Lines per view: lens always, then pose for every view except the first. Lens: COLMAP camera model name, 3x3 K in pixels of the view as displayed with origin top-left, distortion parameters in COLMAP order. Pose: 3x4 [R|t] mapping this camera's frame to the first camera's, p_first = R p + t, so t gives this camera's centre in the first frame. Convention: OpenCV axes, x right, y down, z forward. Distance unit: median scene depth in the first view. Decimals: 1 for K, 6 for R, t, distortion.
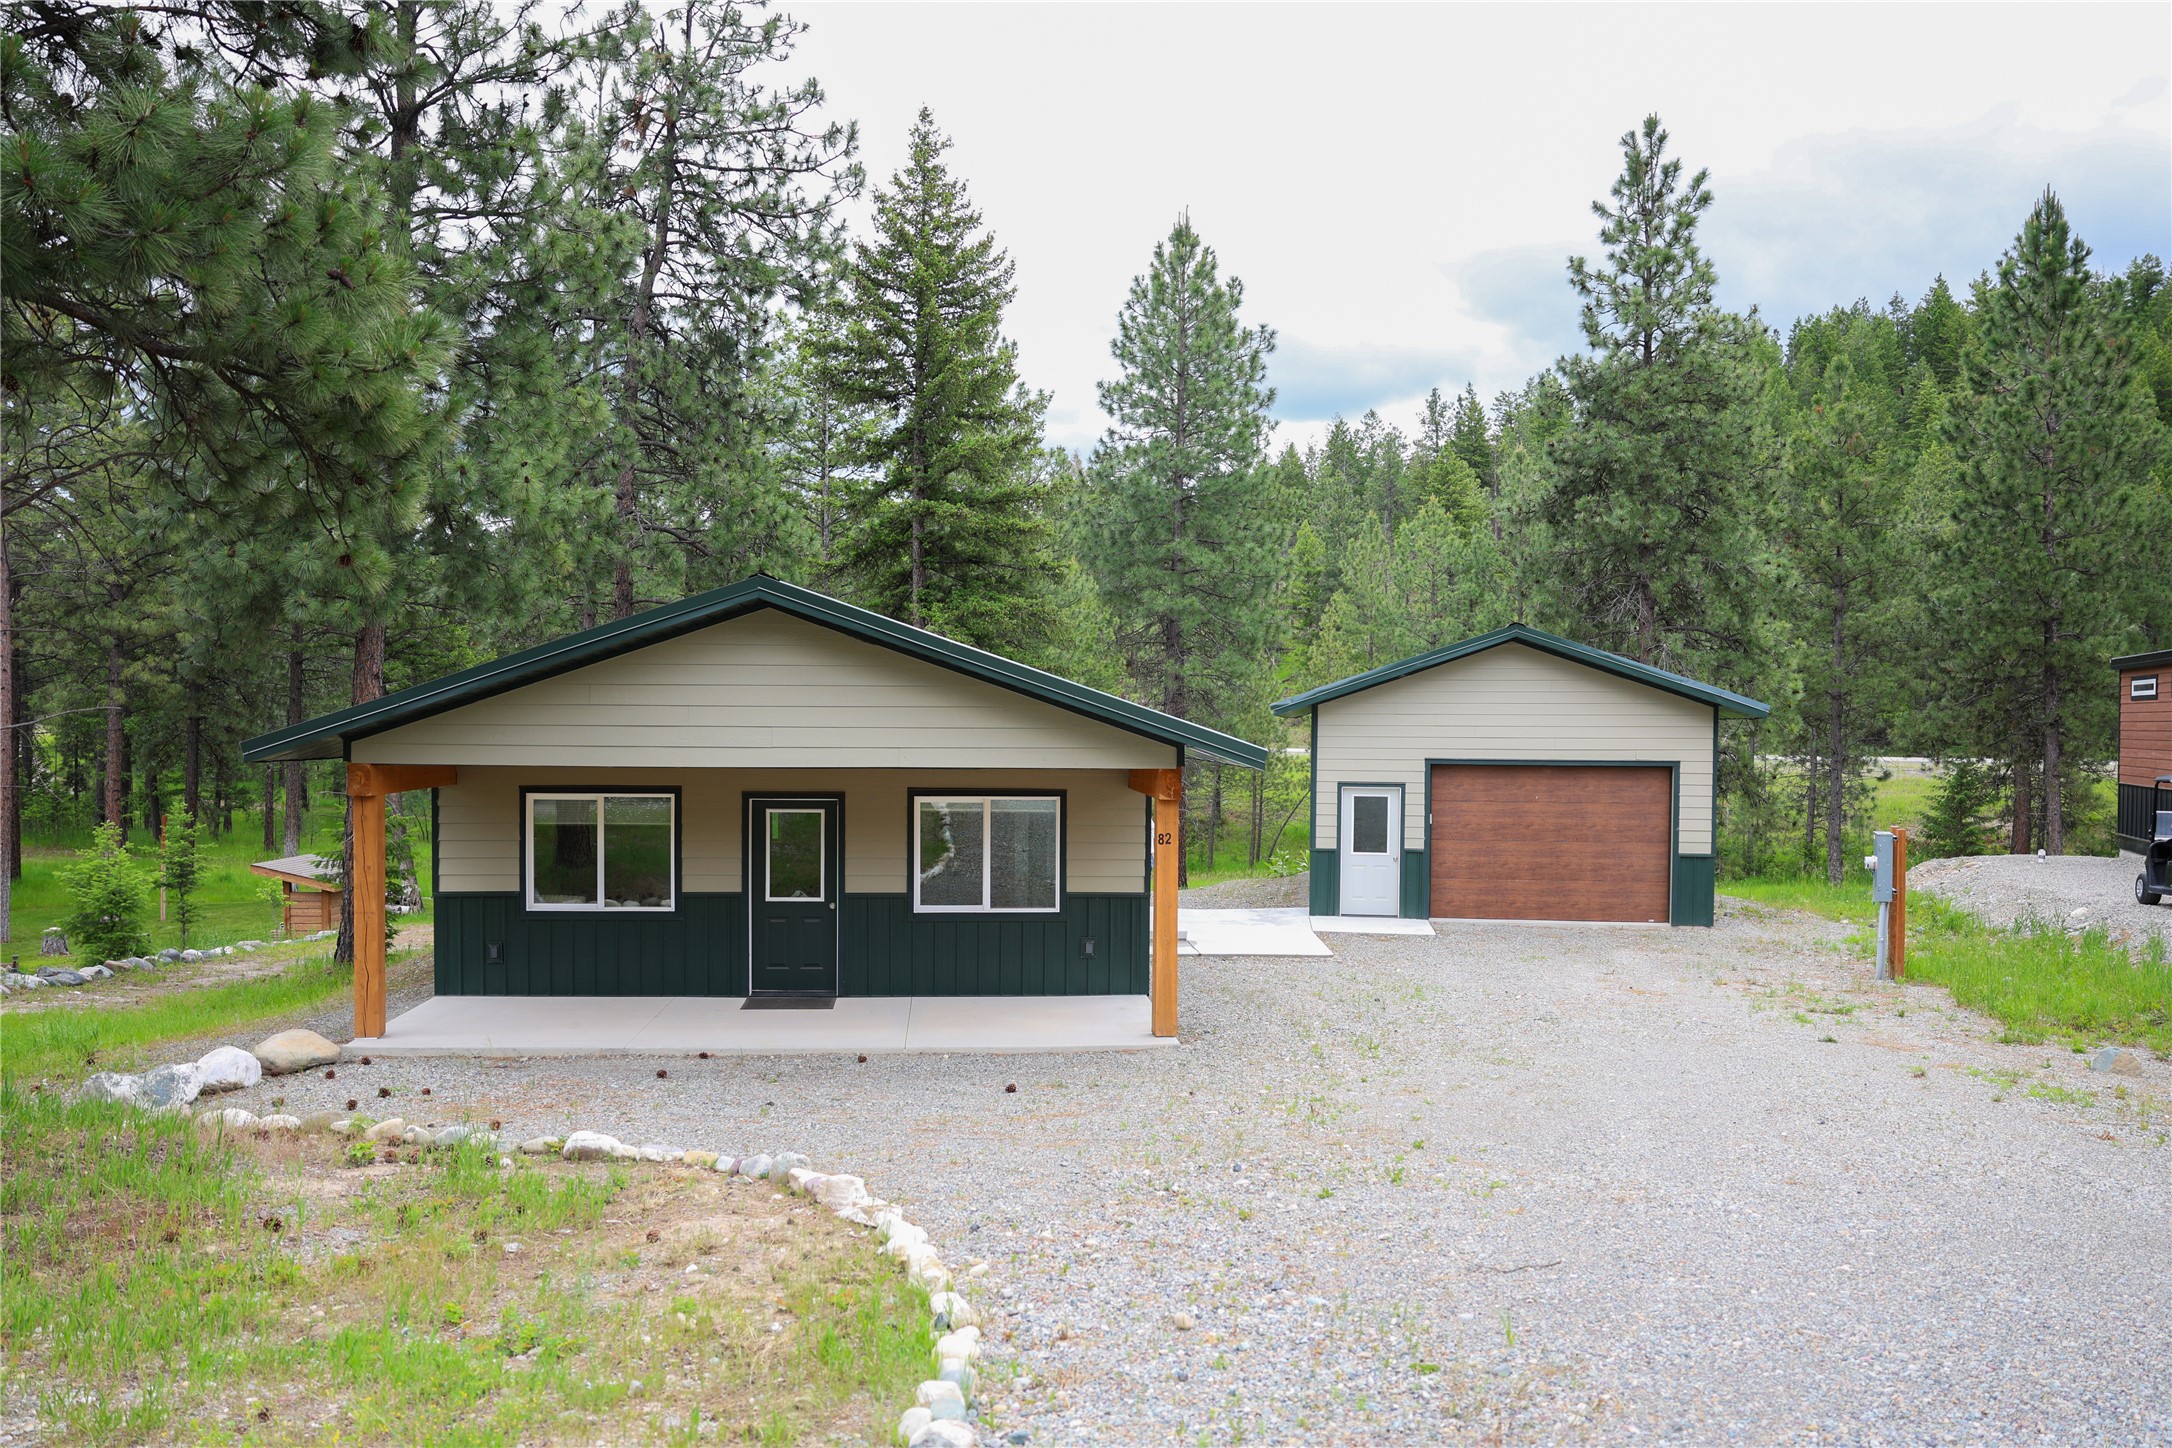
lens RADIAL K [[1480.3, 0, 1077.4], [0, 1480.3, 742.1], [0, 0, 1]] dist [-0.110019, 0.089976]
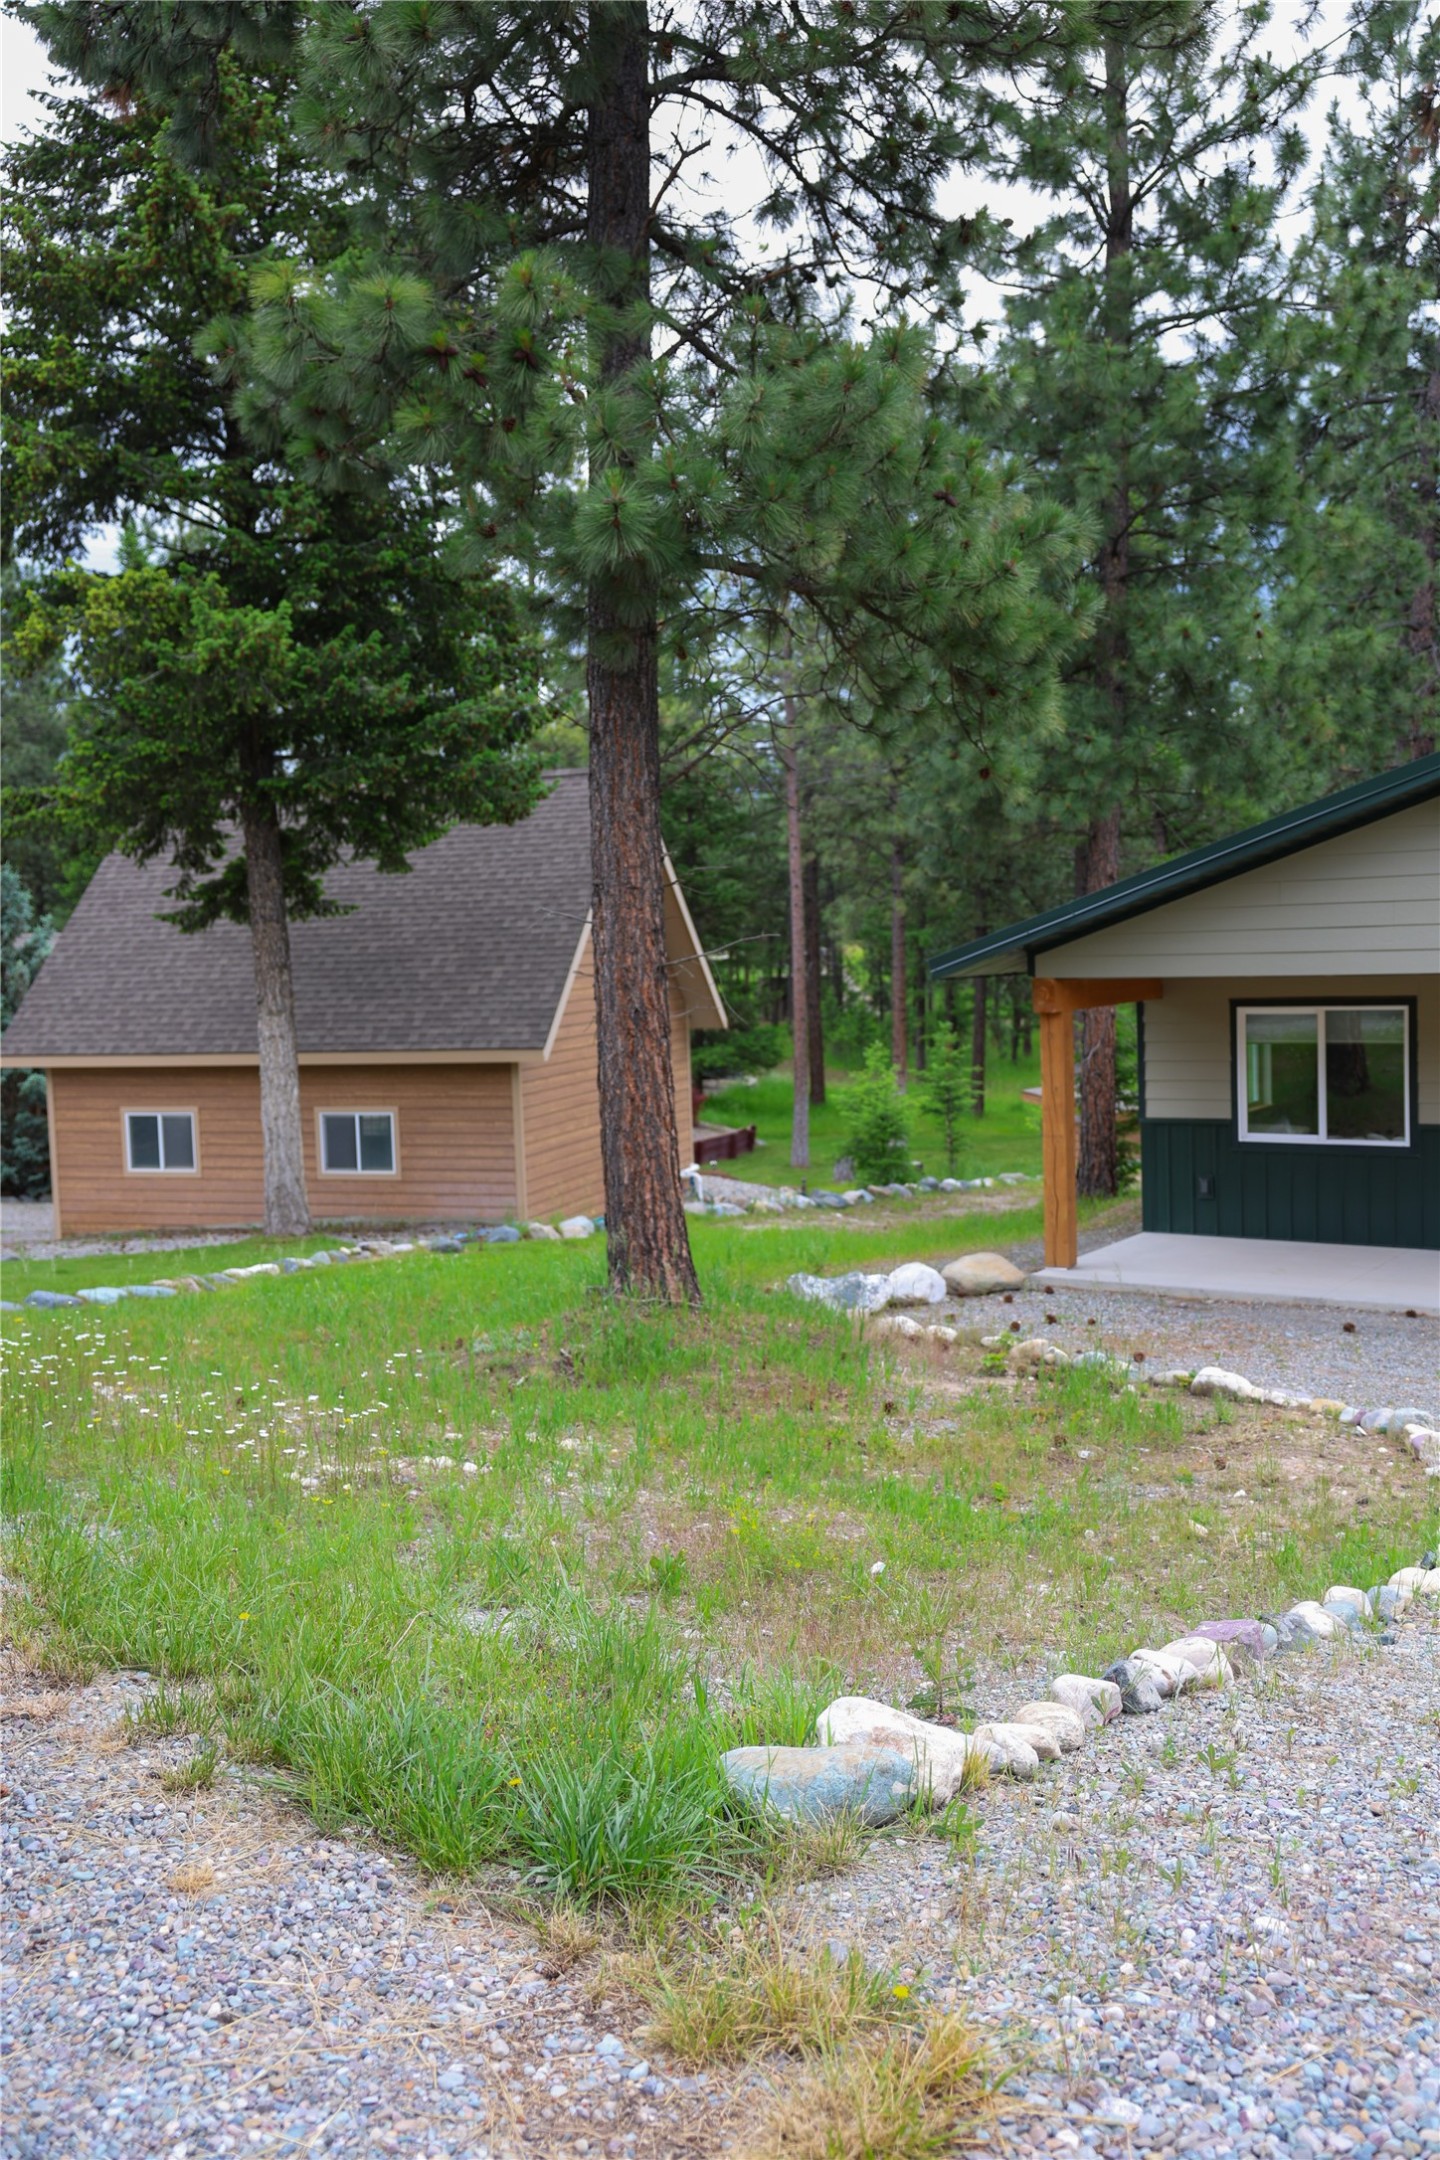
lens RADIAL K [[1926.8, 0, 720.0], [0, 1926.8, 1080.0], [0, 0, 1]] dist [-0.005698, 0.019217]
pose [[0.764977, 0.012830, -0.643930, 0.212505], [0.034332, 0.997568, 0.060662, -0.003737], [0.643142, -0.068513, 0.762675, -0.137235]]
